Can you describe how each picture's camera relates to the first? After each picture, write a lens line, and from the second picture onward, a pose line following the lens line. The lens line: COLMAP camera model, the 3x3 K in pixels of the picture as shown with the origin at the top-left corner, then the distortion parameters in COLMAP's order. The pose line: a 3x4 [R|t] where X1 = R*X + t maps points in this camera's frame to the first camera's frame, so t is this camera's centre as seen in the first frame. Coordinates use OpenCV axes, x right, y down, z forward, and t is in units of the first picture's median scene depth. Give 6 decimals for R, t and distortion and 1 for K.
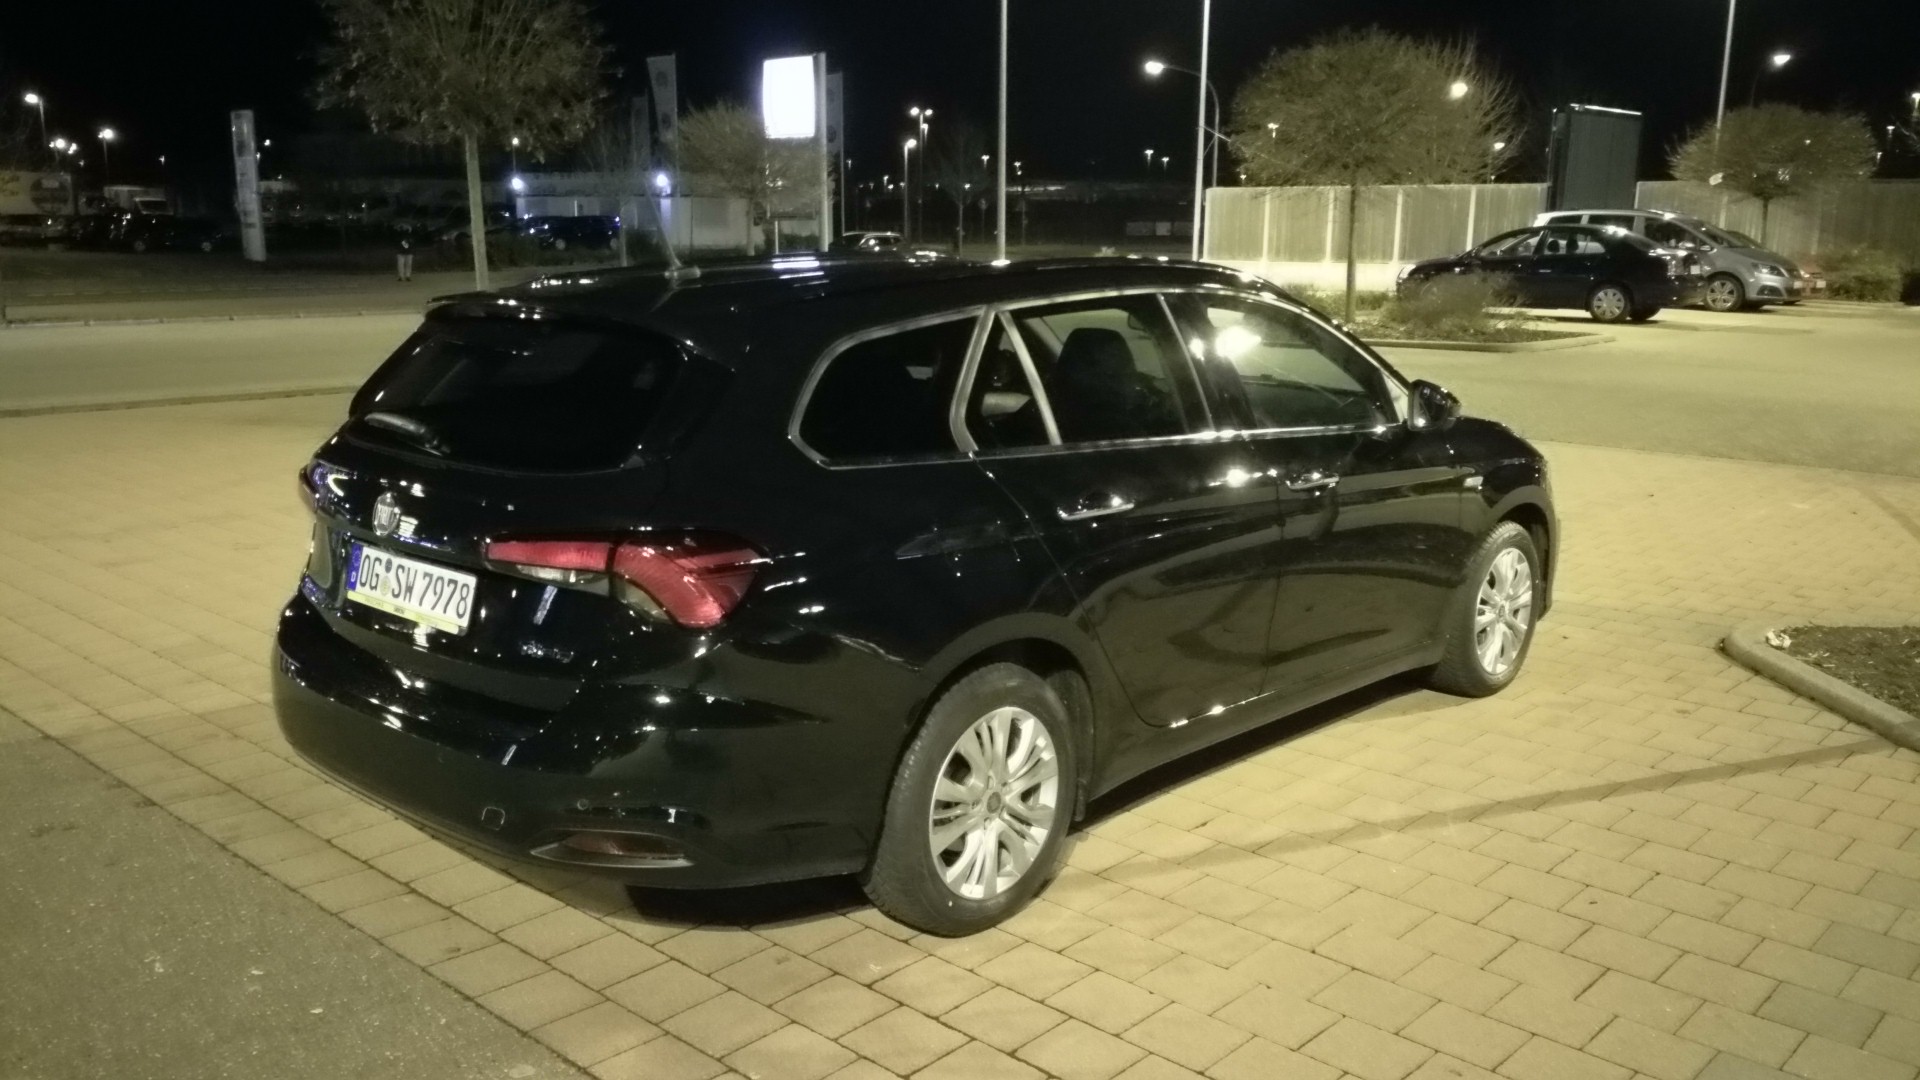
lens RADIAL K [[1557.6, 0, 960.0], [0, 1557.6, 540.0], [0, 0, 1]] dist [0.082035, -0.123368]
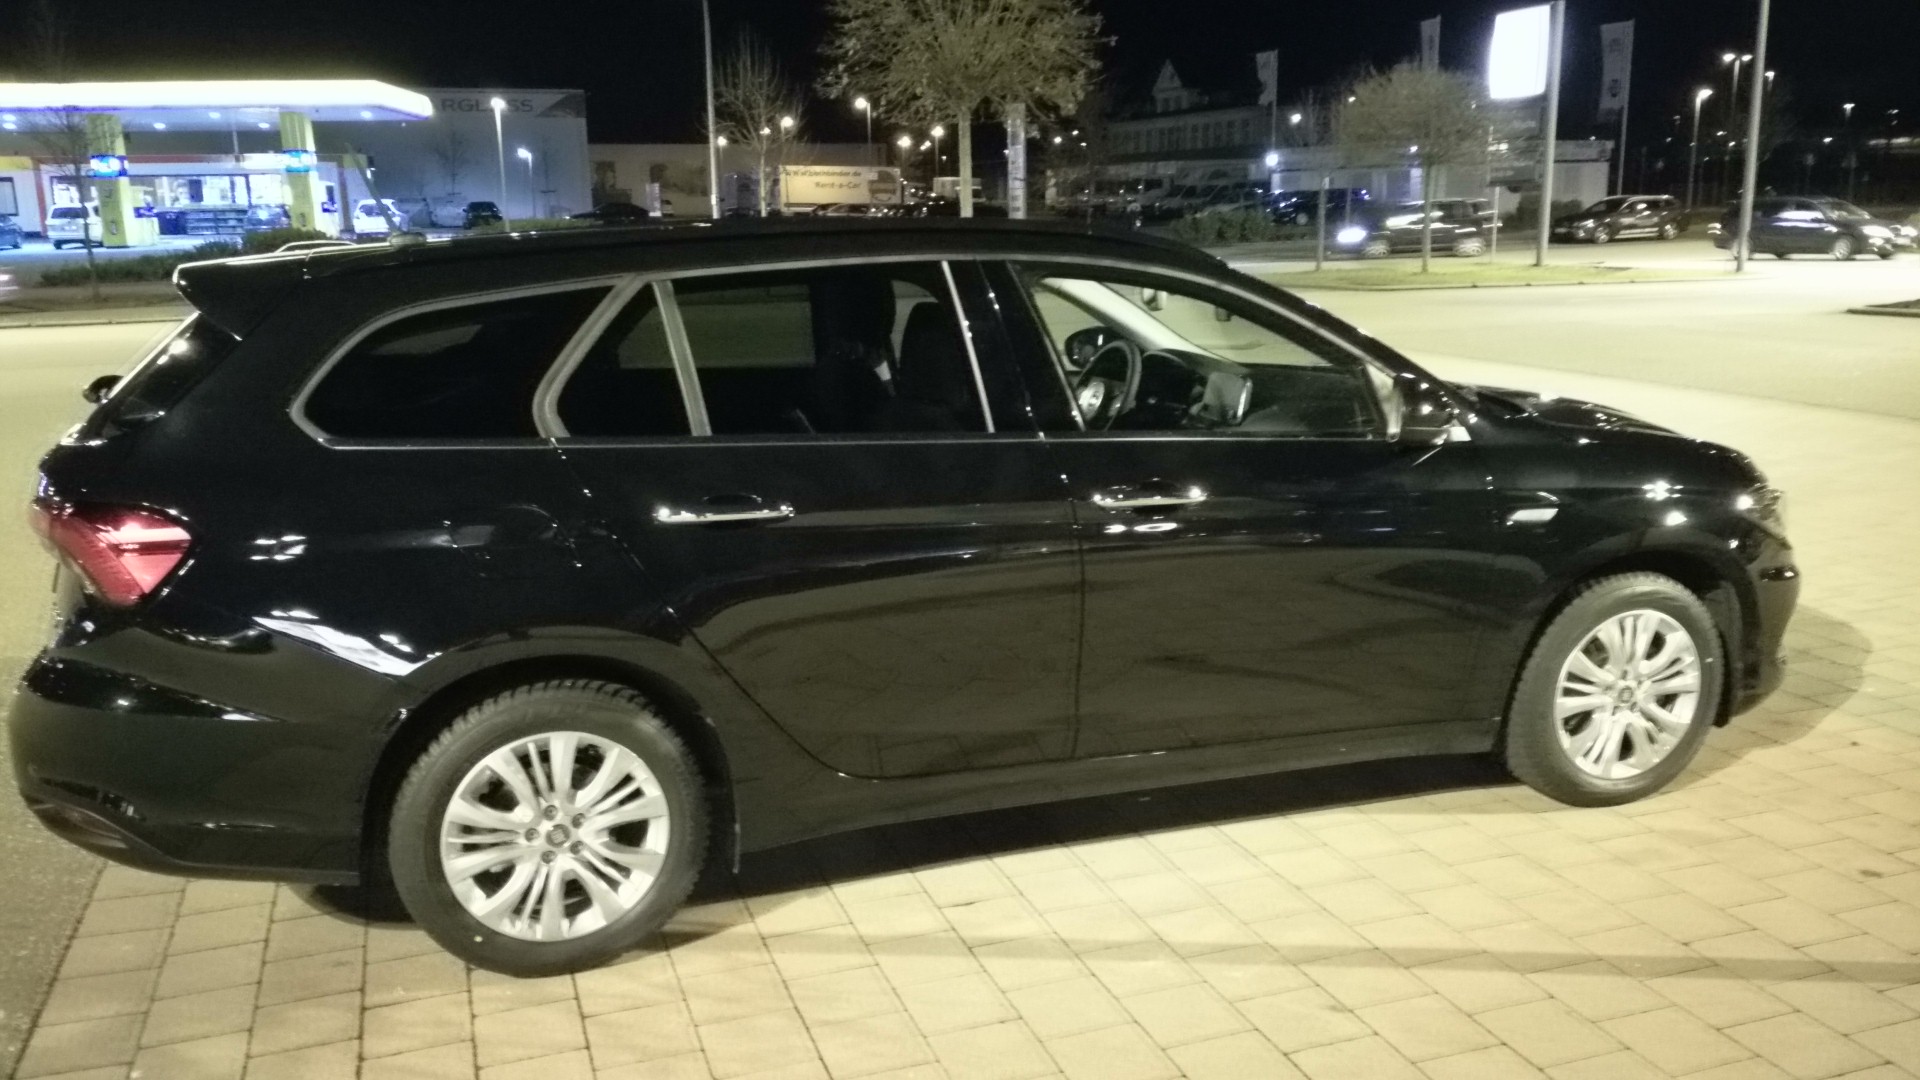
lens RADIAL K [[1557.6, 0, 960.0], [0, 1557.6, 540.0], [0, 0, 1]] dist [0.082035, -0.123368]
pose [[0.879333, 0.076066, -0.470094, 0.492651], [-0.068793, 0.997096, 0.032659, -0.034664], [0.471213, 0.003621, 0.882012, 0.252054]]
